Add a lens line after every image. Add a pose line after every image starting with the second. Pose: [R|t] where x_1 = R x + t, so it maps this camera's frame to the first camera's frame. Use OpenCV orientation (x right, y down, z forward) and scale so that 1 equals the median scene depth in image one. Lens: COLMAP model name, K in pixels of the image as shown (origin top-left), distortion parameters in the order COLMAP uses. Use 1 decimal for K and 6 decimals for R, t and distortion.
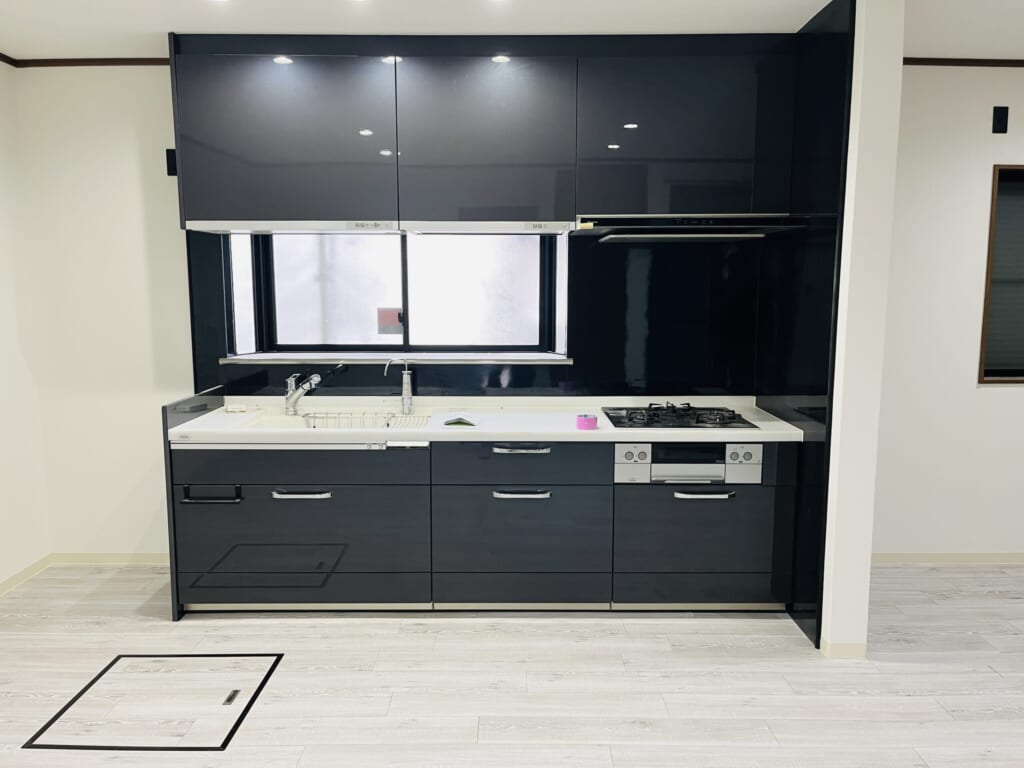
lens RADIAL K [[777.6, 0, 505.2], [0, 777.6, 383.3], [0, 0, 1]] dist [0.026271, -0.023590]
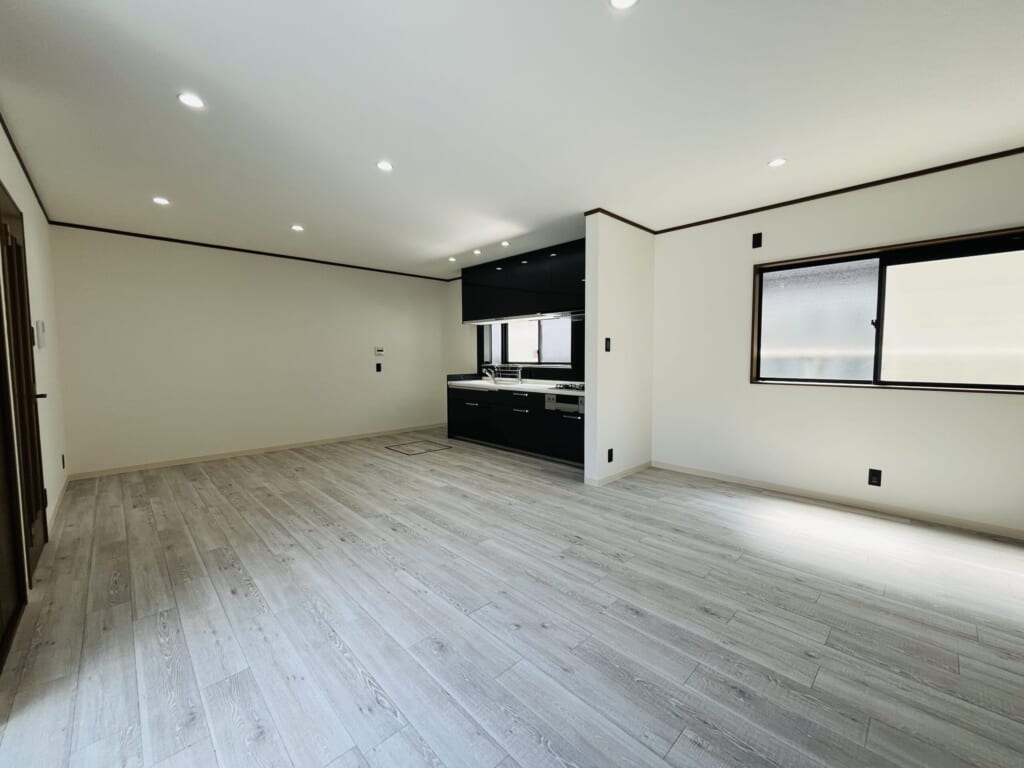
lens RADIAL K [[413.6, 0, 515.0], [0, 413.6, 380.5], [0, 0, 1]] dist [-0.001730, -0.000486]
pose [[0.698777, 0.040487, -0.714193, 1.076301], [-0.085993, 0.995911, -0.027680, 0.079261], [0.710152, 0.080758, 0.699401, -0.072744]]
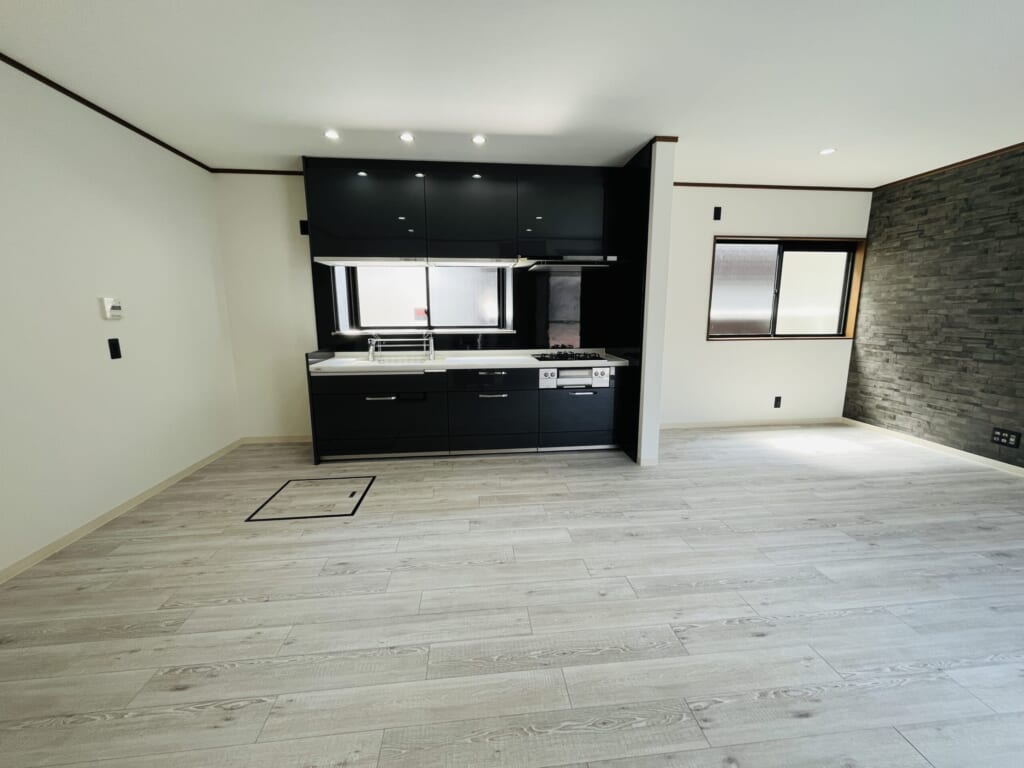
lens RADIAL K [[413.6, 0, 513.9], [0, 413.6, 381.4], [0, 0, 1]] dist [-0.001730, -0.000486]
pose [[0.994235, -0.021181, 0.105108, -0.038169], [0.016853, 0.998980, 0.041903, 0.063243], [-0.105888, -0.039890, 0.993578, -0.064080]]
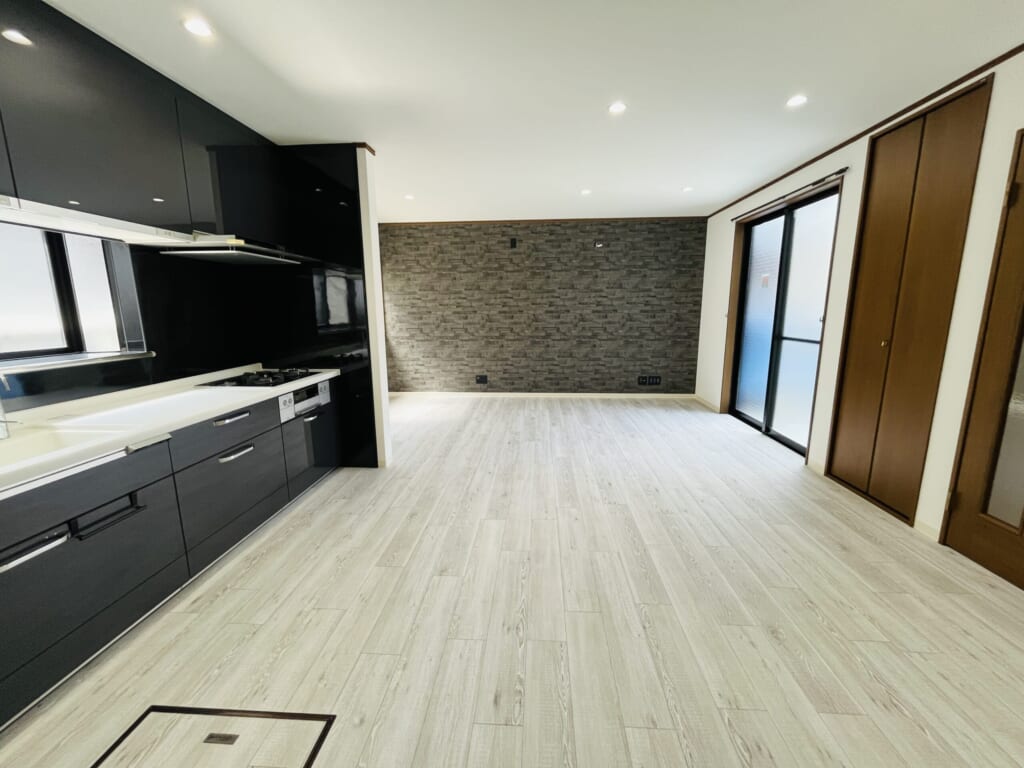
lens RADIAL K [[413.6, 0, 514.9], [0, 413.6, 380.8], [0, 0, 1]] dist [-0.001730, -0.000486]
pose [[0.060512, -0.173334, 0.983002, -0.593883], [0.132892, 0.977439, 0.164173, -0.021681], [-0.989282, 0.120698, 0.082181, 0.485183]]
